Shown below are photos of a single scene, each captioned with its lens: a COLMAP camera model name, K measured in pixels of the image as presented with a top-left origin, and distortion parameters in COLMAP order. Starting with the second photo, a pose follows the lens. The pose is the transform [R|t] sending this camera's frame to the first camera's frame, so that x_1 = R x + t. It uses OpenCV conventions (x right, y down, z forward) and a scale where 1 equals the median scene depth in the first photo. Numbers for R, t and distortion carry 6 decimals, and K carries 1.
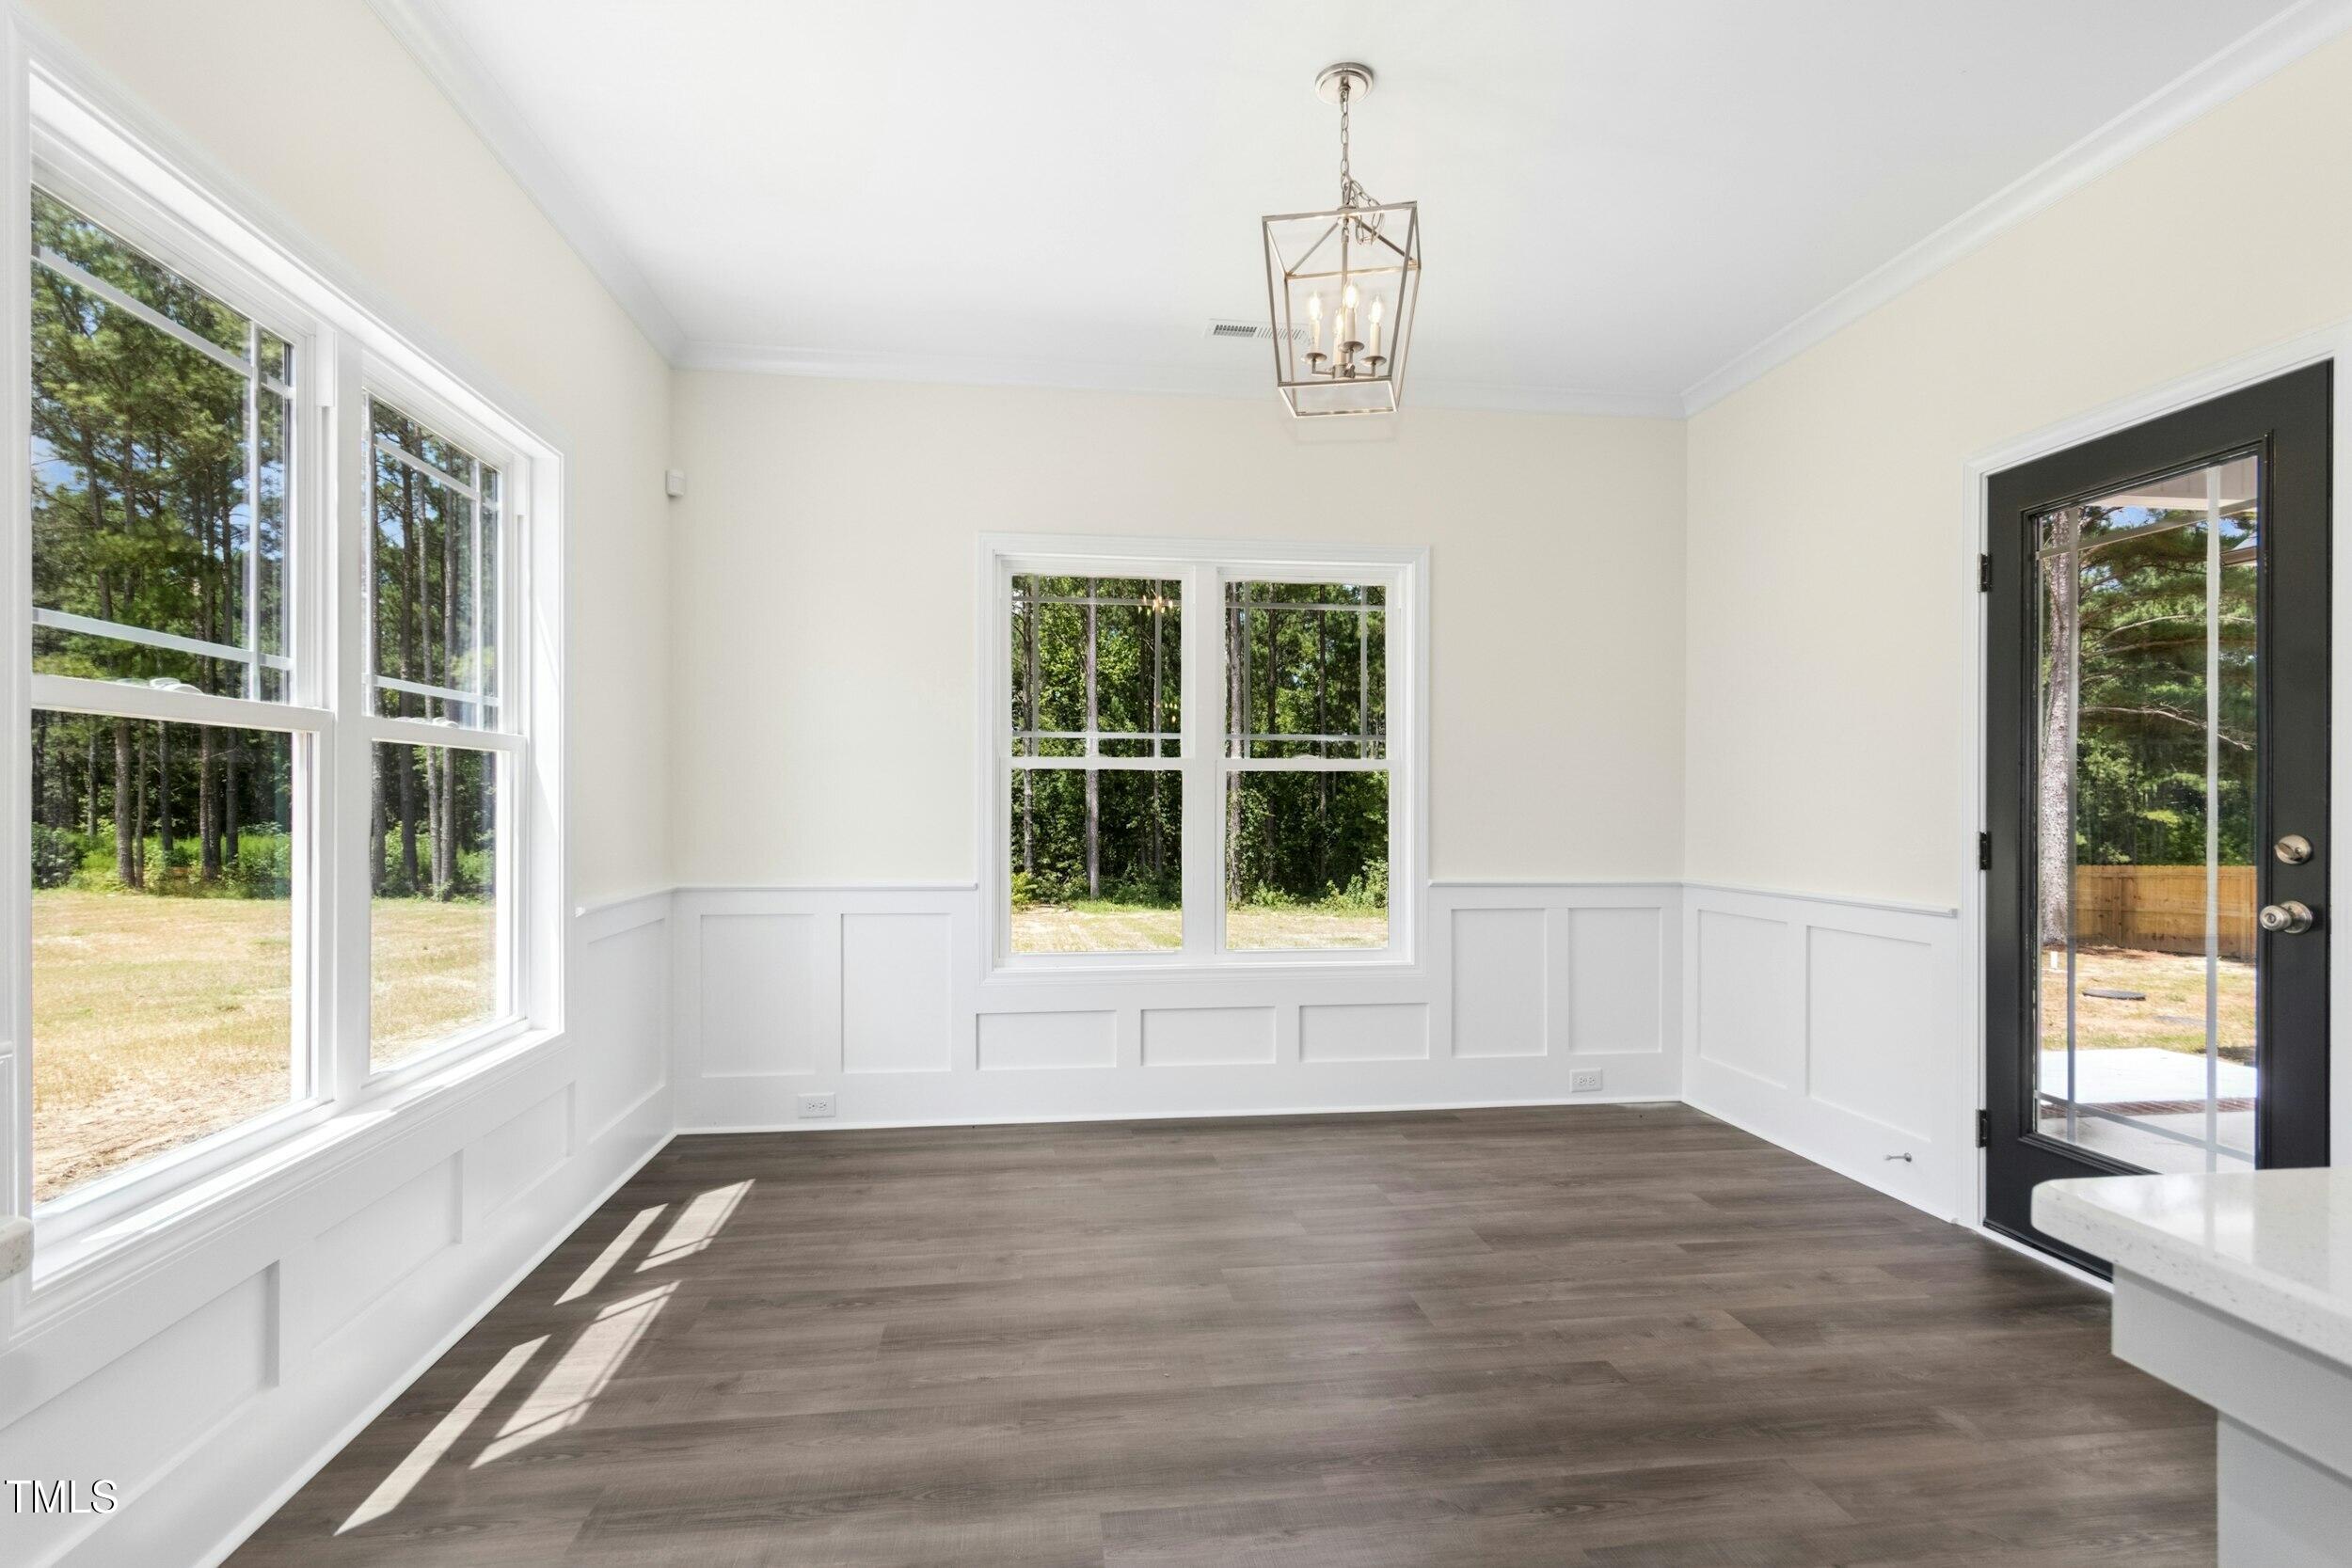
lens RADIAL K [[1110.6, 0, 1180.3], [0, 1110.6, 801.0], [0, 0, 1]] dist [0.008337, -0.000522]
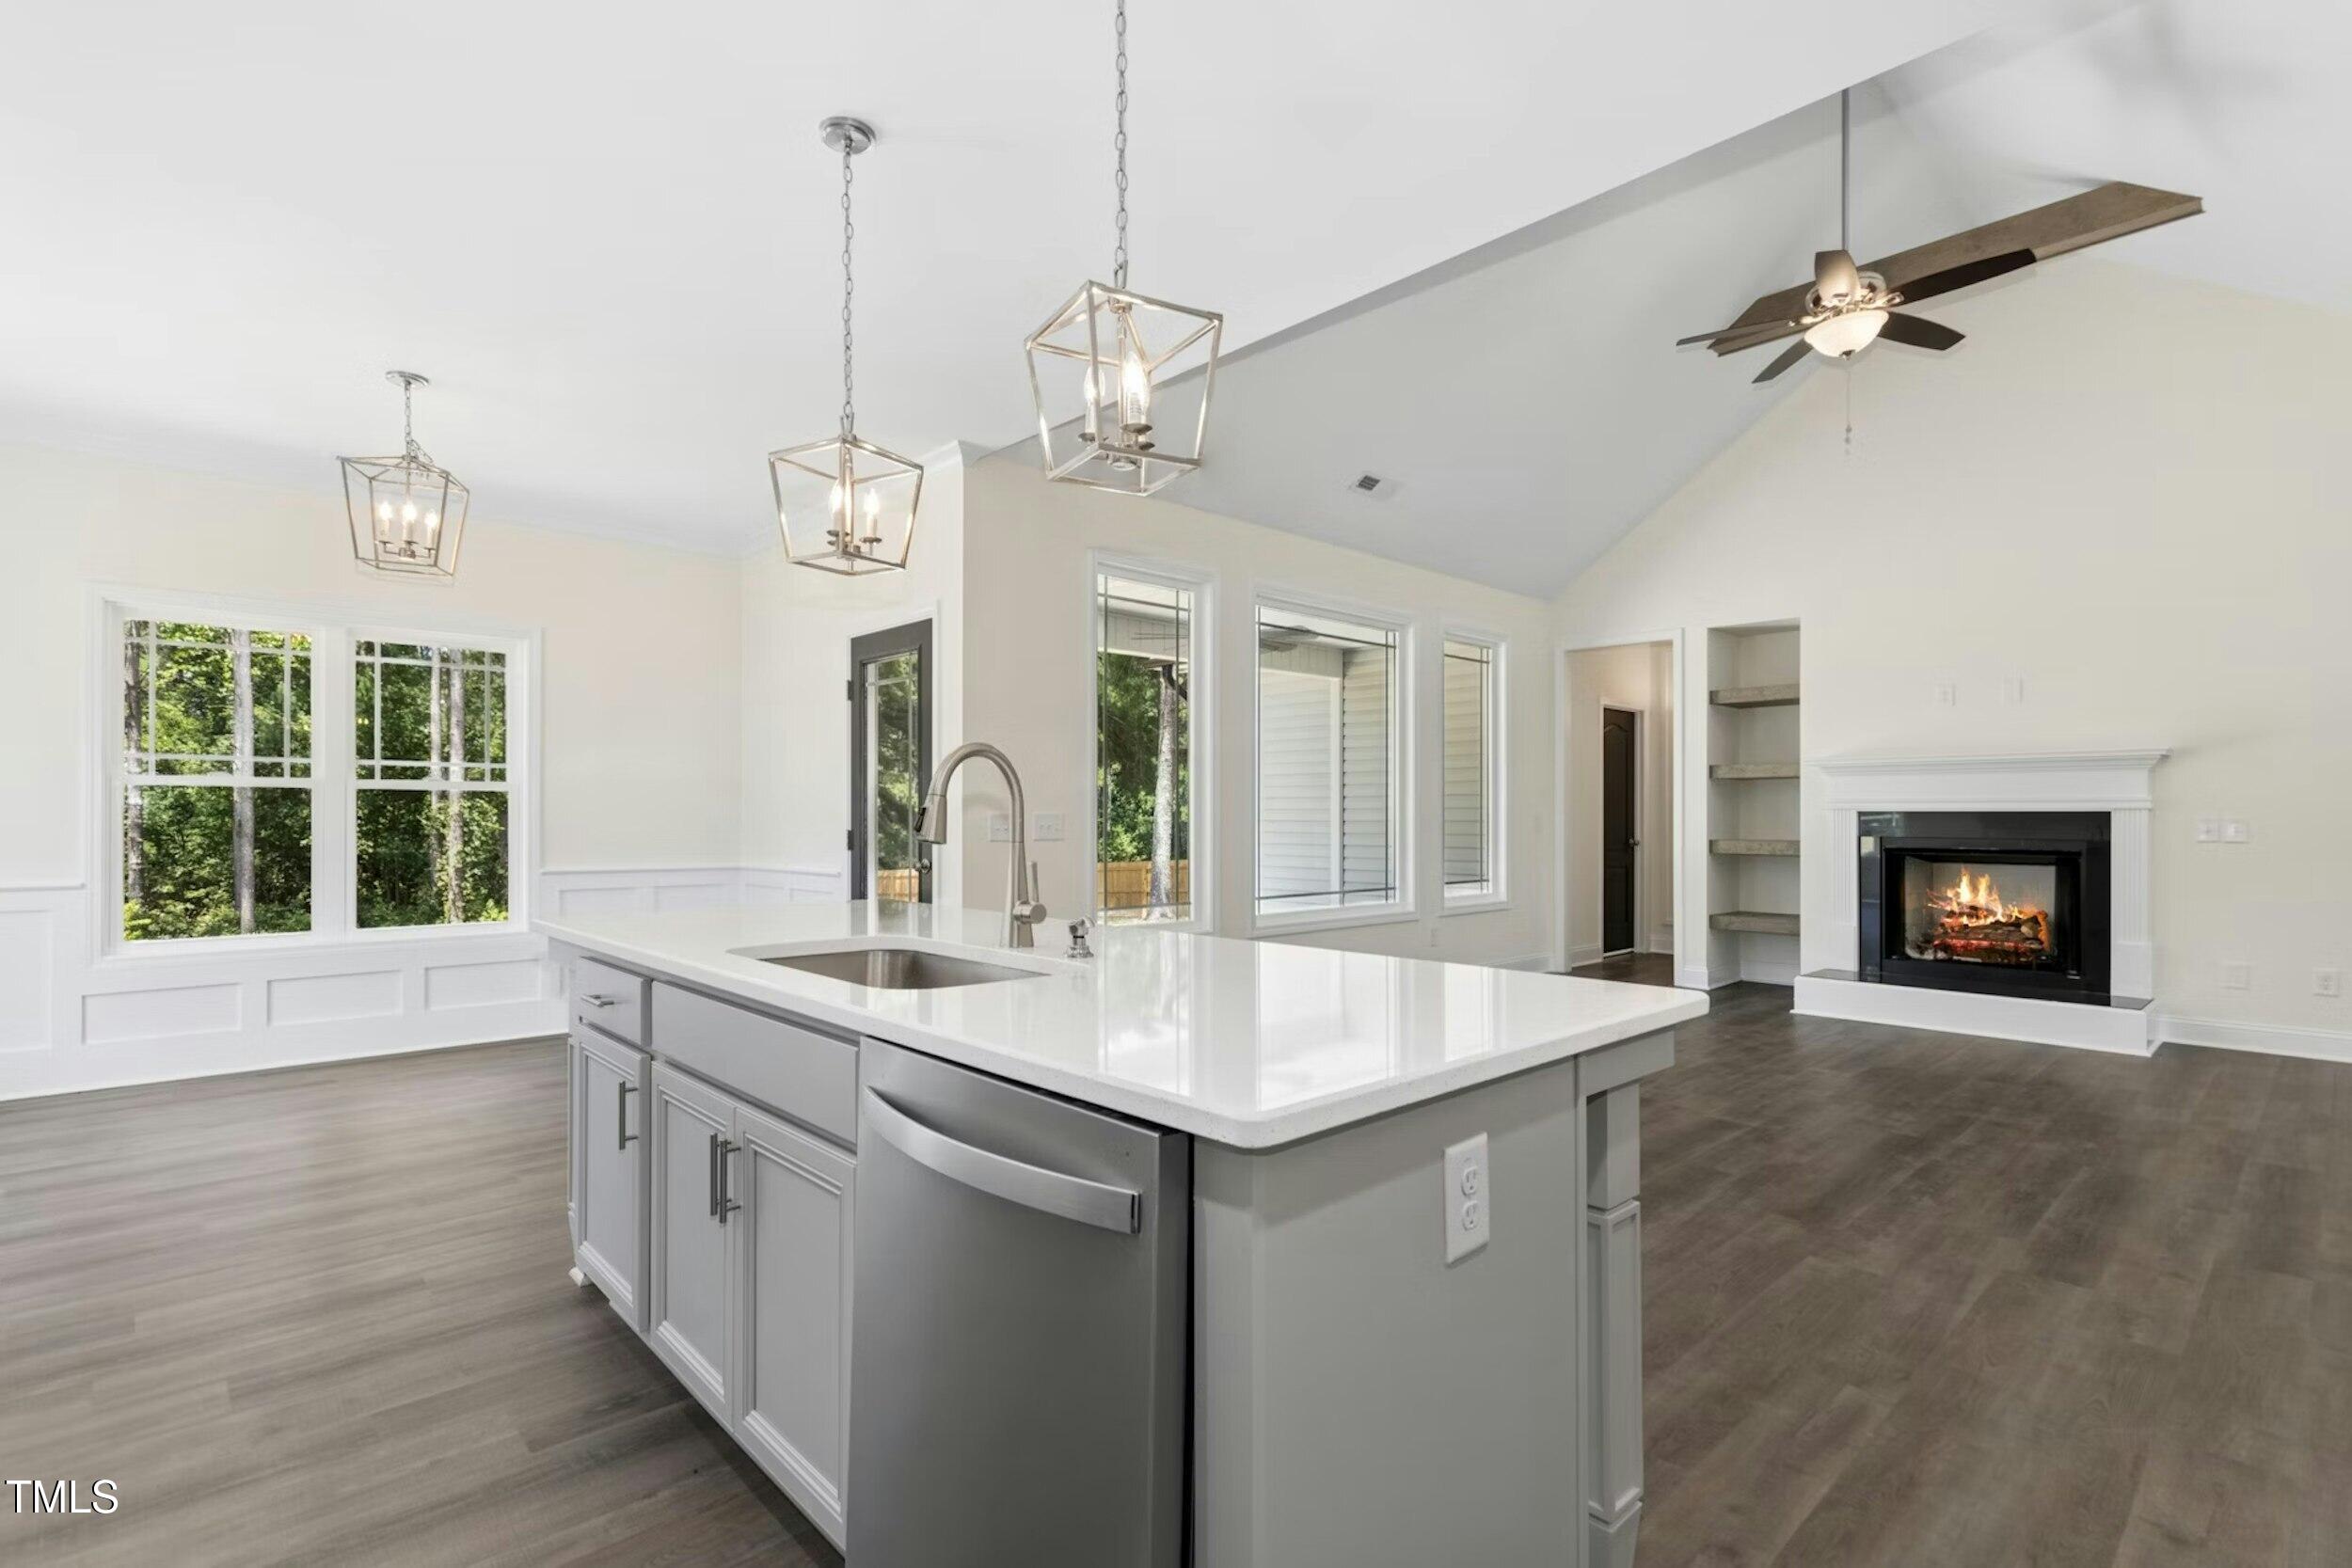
lens RADIAL K [[1110.6, 0, 1183.7], [0, 1110.6, 814.4], [0, 0, 1]] dist [0.008337, -0.000522]
pose [[0.815209, 0.000582, 0.579167, 0.080813], [-0.001358, 0.999999, 0.000908, -0.000902], [-0.579166, -0.001527, 0.815208, -0.649306]]
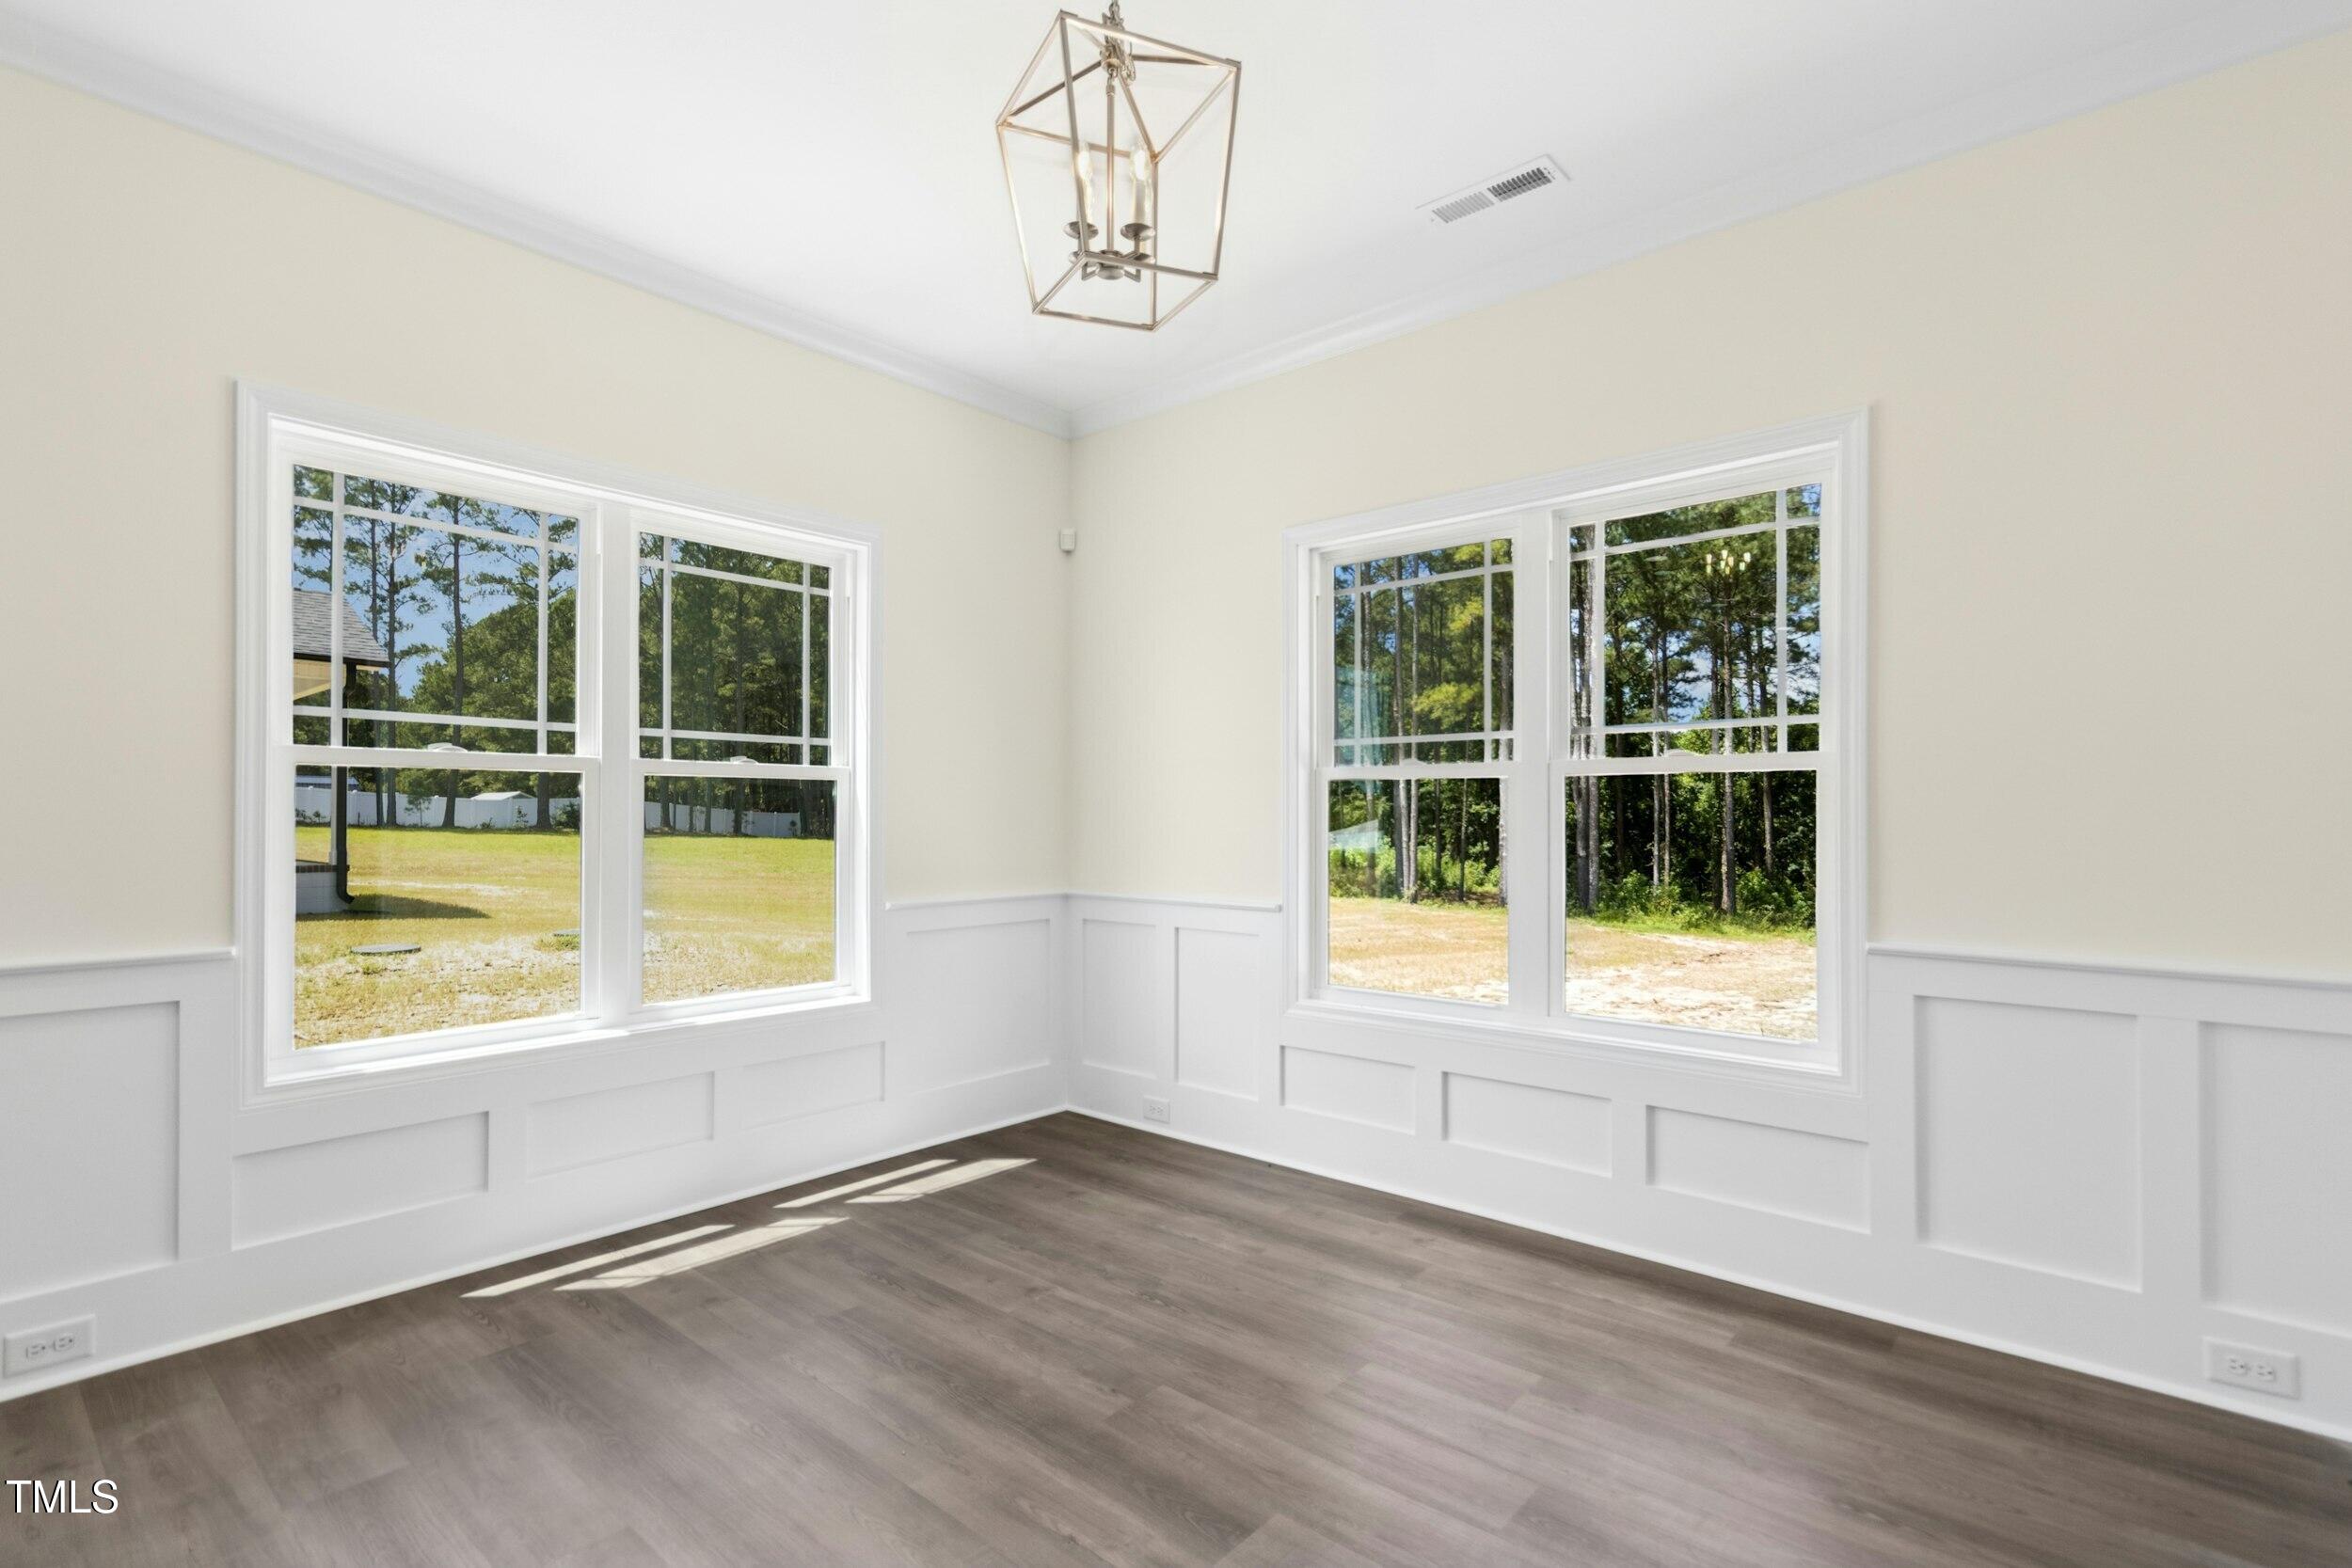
lens RADIAL K [[1110.6, 0, 1178.6], [0, 1110.6, 805.6], [0, 0, 1]] dist [0.008337, -0.000522]
pose [[0.659127, -0.009318, -0.751974, 0.479959], [0.001490, 0.999937, -0.011085, 0.000926], [0.752030, 0.006186, 0.659099, 0.332495]]
